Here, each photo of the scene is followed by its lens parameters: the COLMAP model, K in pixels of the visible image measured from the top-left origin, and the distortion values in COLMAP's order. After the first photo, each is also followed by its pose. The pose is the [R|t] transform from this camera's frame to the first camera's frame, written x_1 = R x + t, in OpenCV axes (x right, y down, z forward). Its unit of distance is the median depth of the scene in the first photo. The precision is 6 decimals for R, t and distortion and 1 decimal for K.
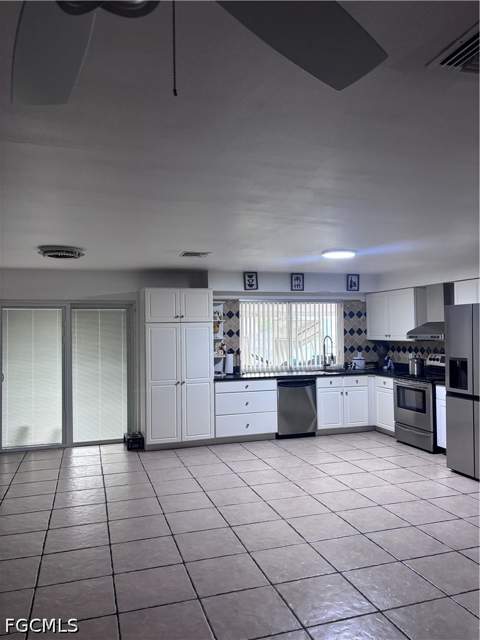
lens RADIAL K [[483.2, 0, 249.6], [0, 483.2, 320.5], [0, 0, 1]] dist [0.074933, -0.115905]
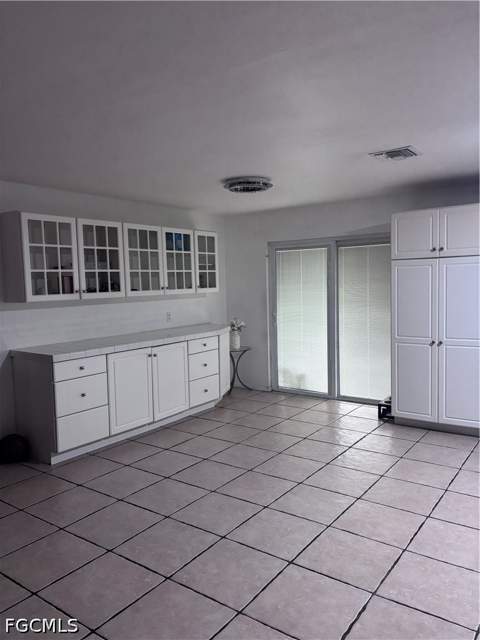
lens RADIAL K [[483.2, 0, 249.6], [0, 483.2, 320.5], [0, 0, 1]] dist [0.074933, -0.115905]
pose [[0.591454, 0.066329, -0.803606, 0.267587], [0.027745, 0.994347, 0.102492, 0.014845], [0.805862, -0.082915, 0.586270, 0.358741]]
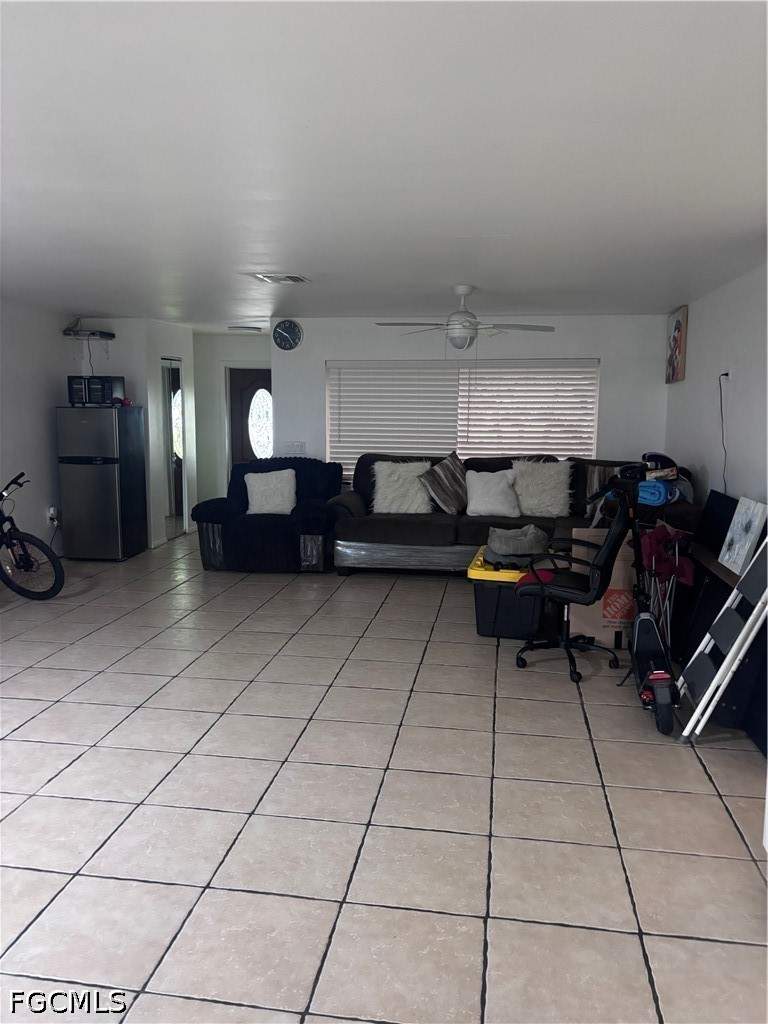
lens RADIAL K [[773.1, 0, 399.3], [0, 773.1, 512.7], [0, 0, 1]] dist [0.074933, -0.115905]
pose [[-0.894812, -0.057337, 0.442745, -0.371994], [-0.002655, 0.992384, 0.123152, 0.018344], [-0.446434, 0.109022, -0.888150, 0.945093]]
